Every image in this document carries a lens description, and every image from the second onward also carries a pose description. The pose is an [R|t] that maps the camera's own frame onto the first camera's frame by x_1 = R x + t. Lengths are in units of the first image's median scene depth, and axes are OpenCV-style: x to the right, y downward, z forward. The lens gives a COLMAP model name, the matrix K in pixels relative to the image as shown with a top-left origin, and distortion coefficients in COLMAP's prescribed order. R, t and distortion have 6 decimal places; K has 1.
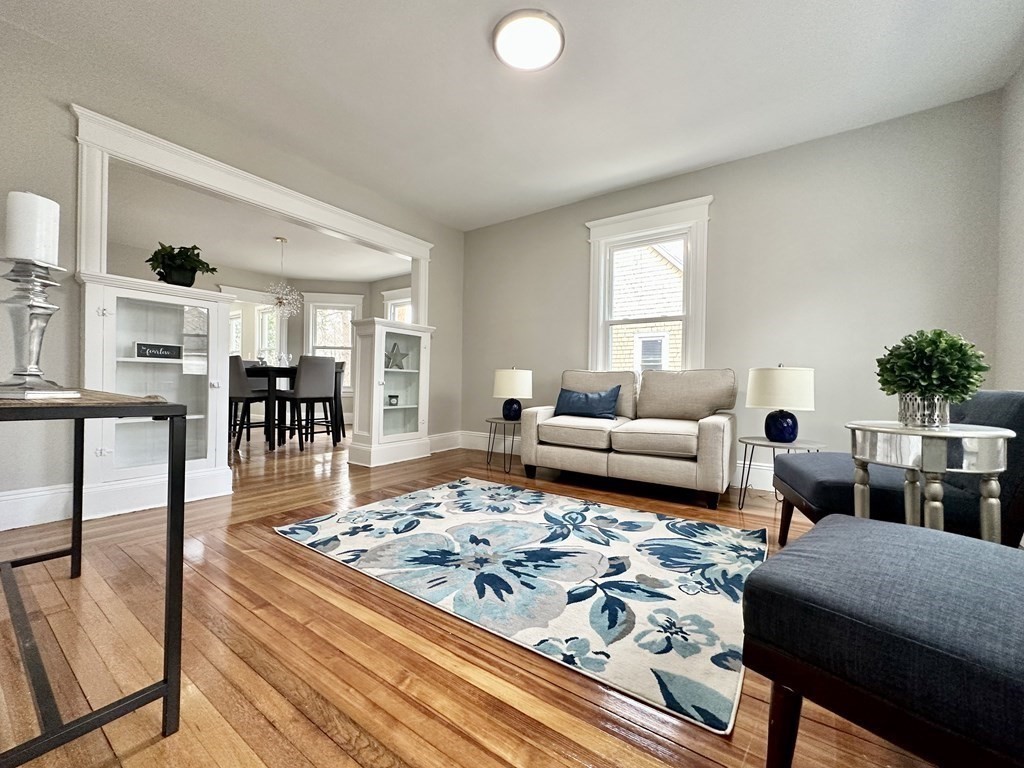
lens RADIAL K [[409.9, 0, 518.9], [0, 409.9, 380.6], [0, 0, 1]] dist [0.000093, 0.000103]
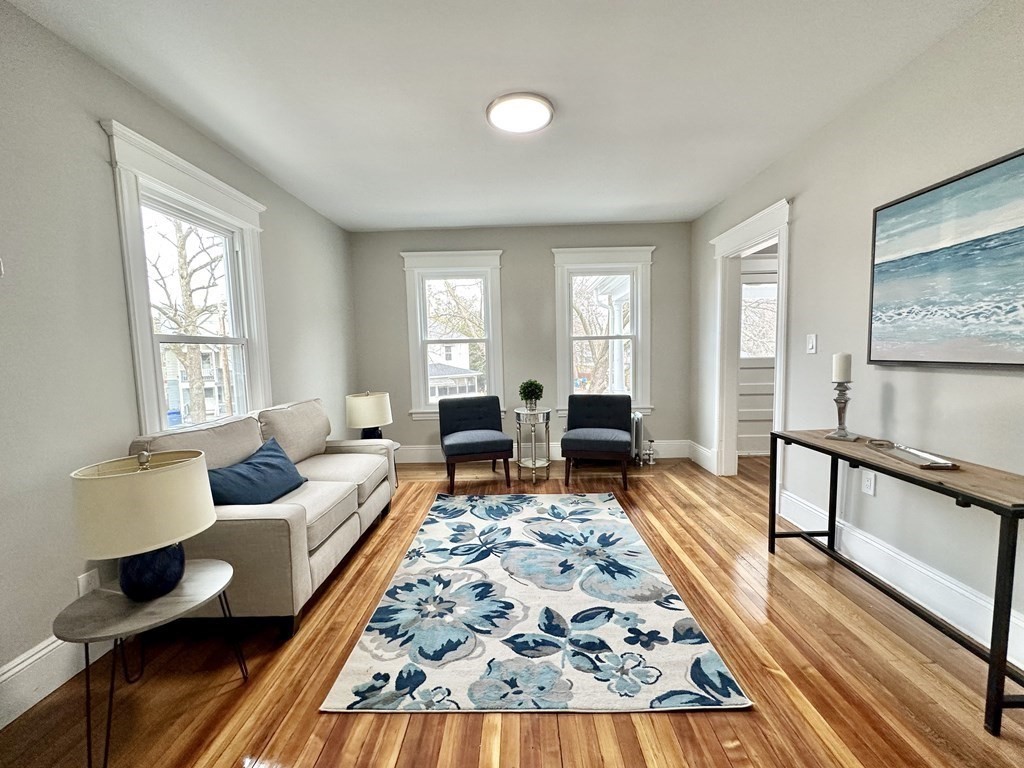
lens RADIAL K [[409.9, 0, 517.2], [0, 409.9, 386.6], [0, 0, 1]] dist [0.000093, 0.000103]
pose [[-0.558240, -0.075329, 0.826253, -0.931463], [0.014817, 0.994806, 0.100707, -0.226635], [-0.829547, 0.068461, -0.554224, 1.716098]]
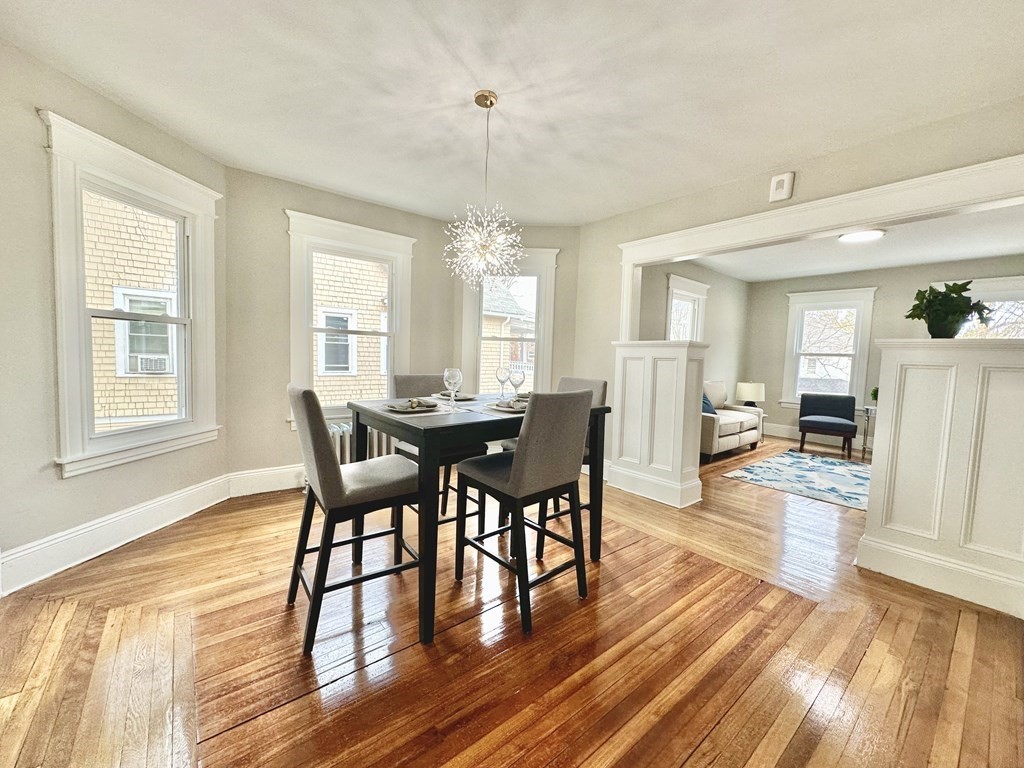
lens RADIAL K [[409.9, 0, 510.2], [0, 409.9, 380.5], [0, 0, 1]] dist [0.000093, 0.000103]
pose [[0.281768, -0.079960, 0.956145, -2.417604], [-0.027110, 0.995460, 0.091237, -0.264298], [-0.959099, -0.051629, 0.278321, 2.110174]]
